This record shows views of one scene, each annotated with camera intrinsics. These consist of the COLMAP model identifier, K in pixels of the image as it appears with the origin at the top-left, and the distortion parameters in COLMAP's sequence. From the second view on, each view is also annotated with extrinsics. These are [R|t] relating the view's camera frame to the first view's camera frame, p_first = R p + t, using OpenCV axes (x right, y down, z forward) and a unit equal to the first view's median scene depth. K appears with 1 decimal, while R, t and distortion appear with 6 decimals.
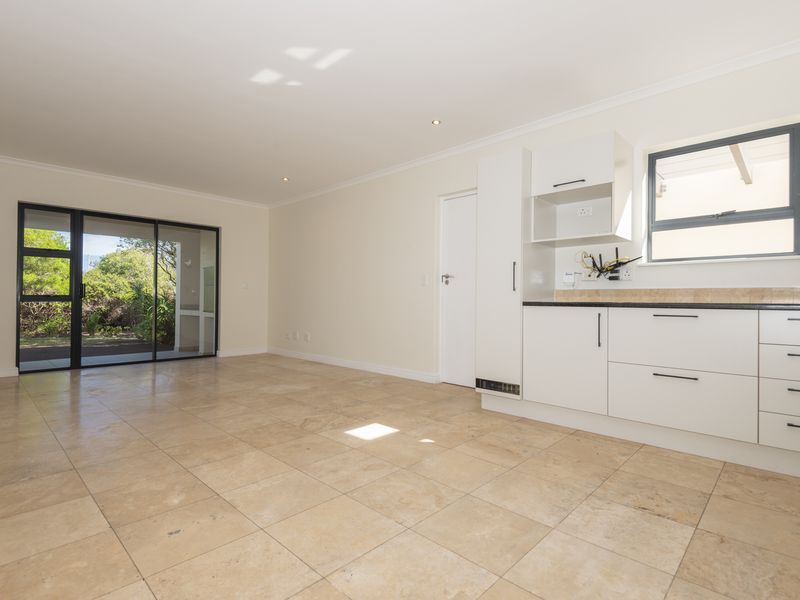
lens RADIAL K [[406.1, 0, 397.4], [0, 406.1, 296.3], [0, 0, 1]] dist [0.034179, -0.026408]
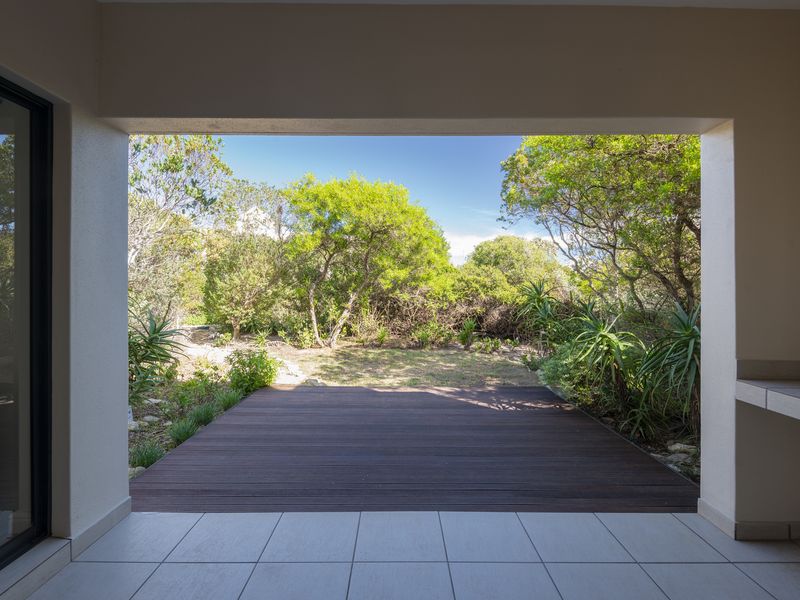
lens RADIAL K [[411.6, 0, 400.4], [0, 411.6, 287.4], [0, 0, 1]] dist [0.033364, -0.020011]
pose [[0.697196, -0.007631, -0.716840, -0.268808], [0.013212, 0.999910, 0.002206, -0.017684], [0.716758, -0.011009, 0.697235, 0.362706]]
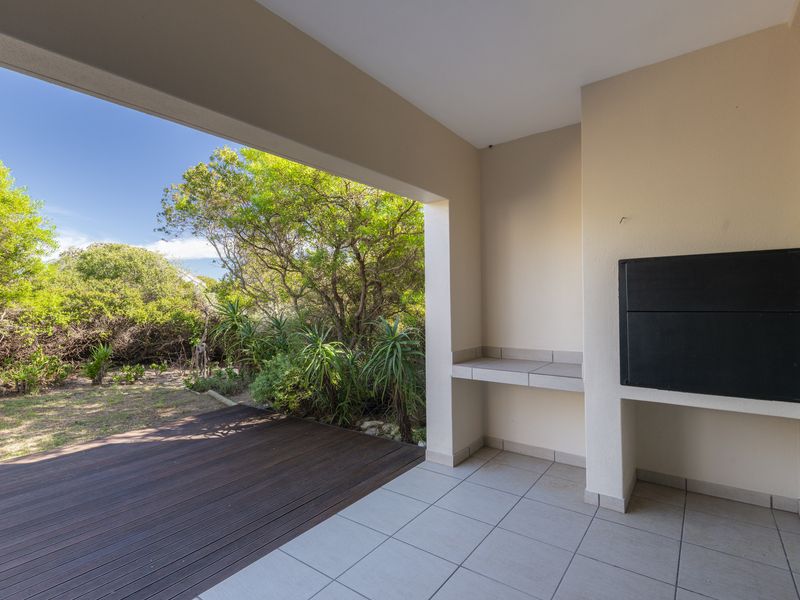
lens RADIAL K [[406.1, 0, 397.4], [0, 406.1, 296.3], [0, 0, 1]] dist [0.034179, -0.026408]
pose [[0.992096, -0.021523, 0.123622, -0.351364], [0.020781, 0.999757, 0.007291, -0.023722], [-0.123749, -0.004664, 0.992303, 0.327420]]
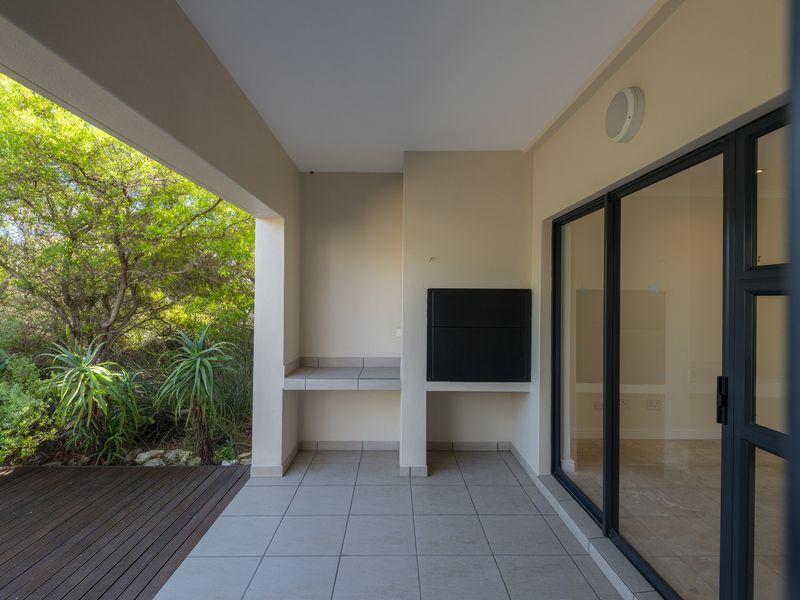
lens RADIAL K [[406.1, 0, 397.4], [0, 406.1, 296.3], [0, 0, 1]] dist [0.034179, -0.026408]
pose [[0.713045, 0.001342, 0.701117, -0.413792], [-0.012086, 0.999873, 0.010377, -0.034001], [-0.701015, -0.015873, 0.712970, 0.335171]]
